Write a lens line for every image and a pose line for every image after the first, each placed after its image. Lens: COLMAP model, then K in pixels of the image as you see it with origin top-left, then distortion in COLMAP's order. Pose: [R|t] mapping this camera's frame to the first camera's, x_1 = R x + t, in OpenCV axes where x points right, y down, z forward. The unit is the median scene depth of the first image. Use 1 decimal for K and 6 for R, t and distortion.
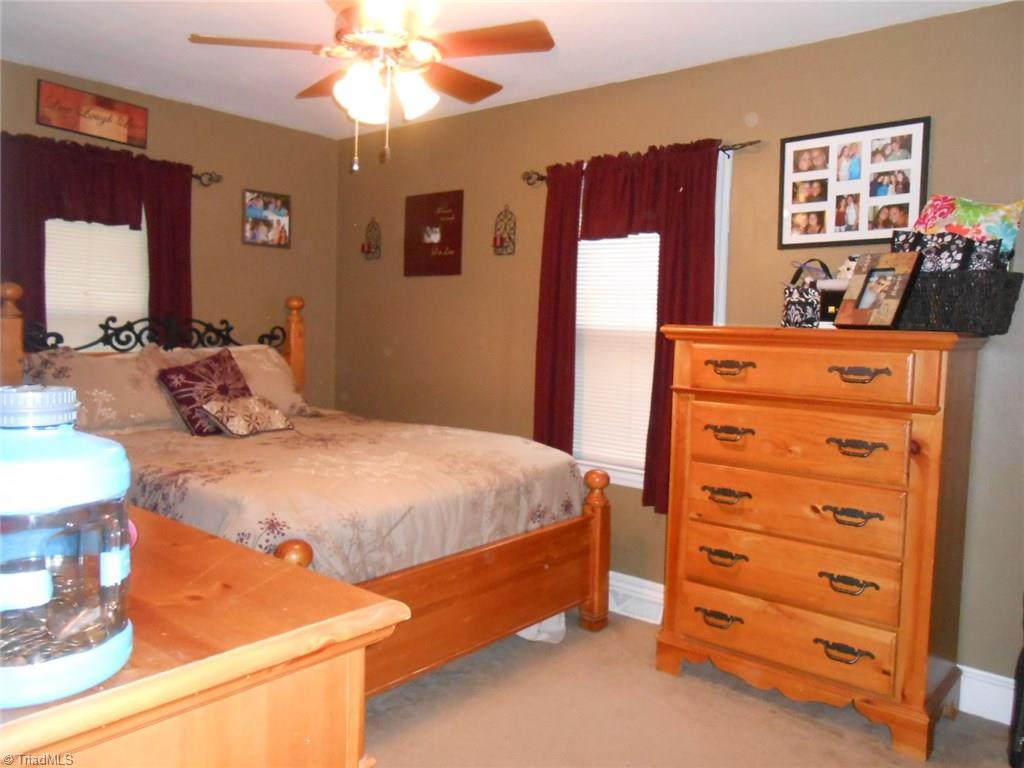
lens RADIAL K [[797.0, 0, 511.2], [0, 797.0, 387.9], [0, 0, 1]] dist [-0.035417, 0.049684]
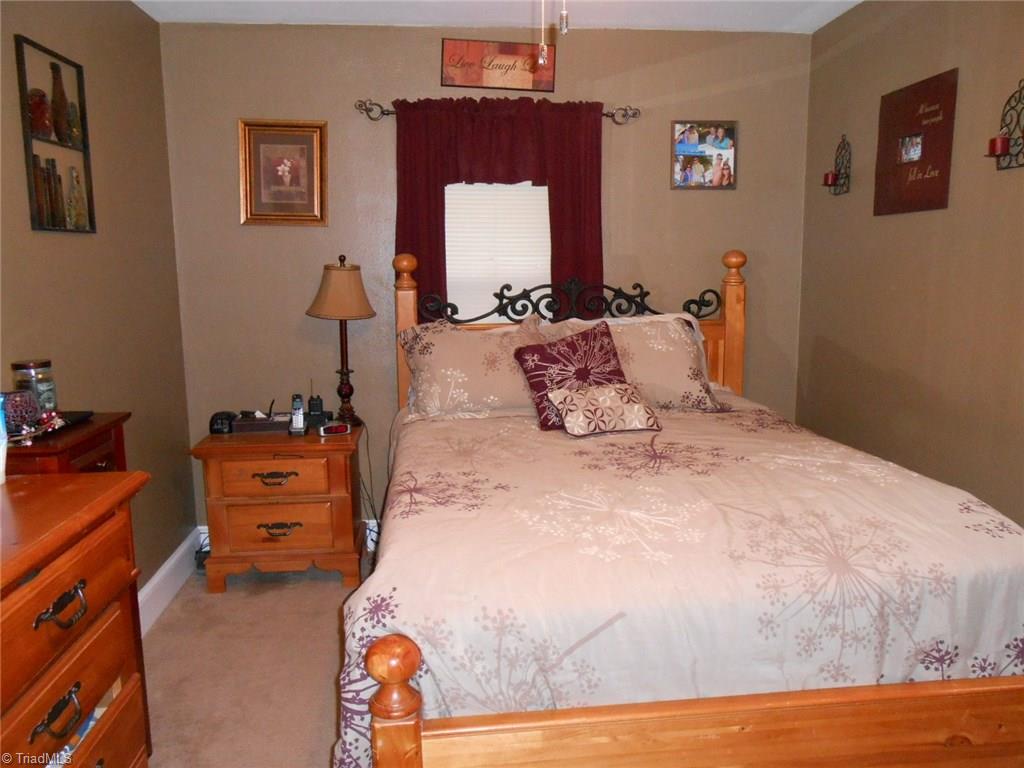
lens RADIAL K [[797.0, 0, 514.7], [0, 797.0, 379.2], [0, 0, 1]] dist [-0.035417, 0.049684]
pose [[0.719437, 0.068583, -0.691164, 0.144207], [-0.026583, 0.997103, 0.071270, -0.045401], [0.694049, -0.032901, 0.719175, 0.329577]]
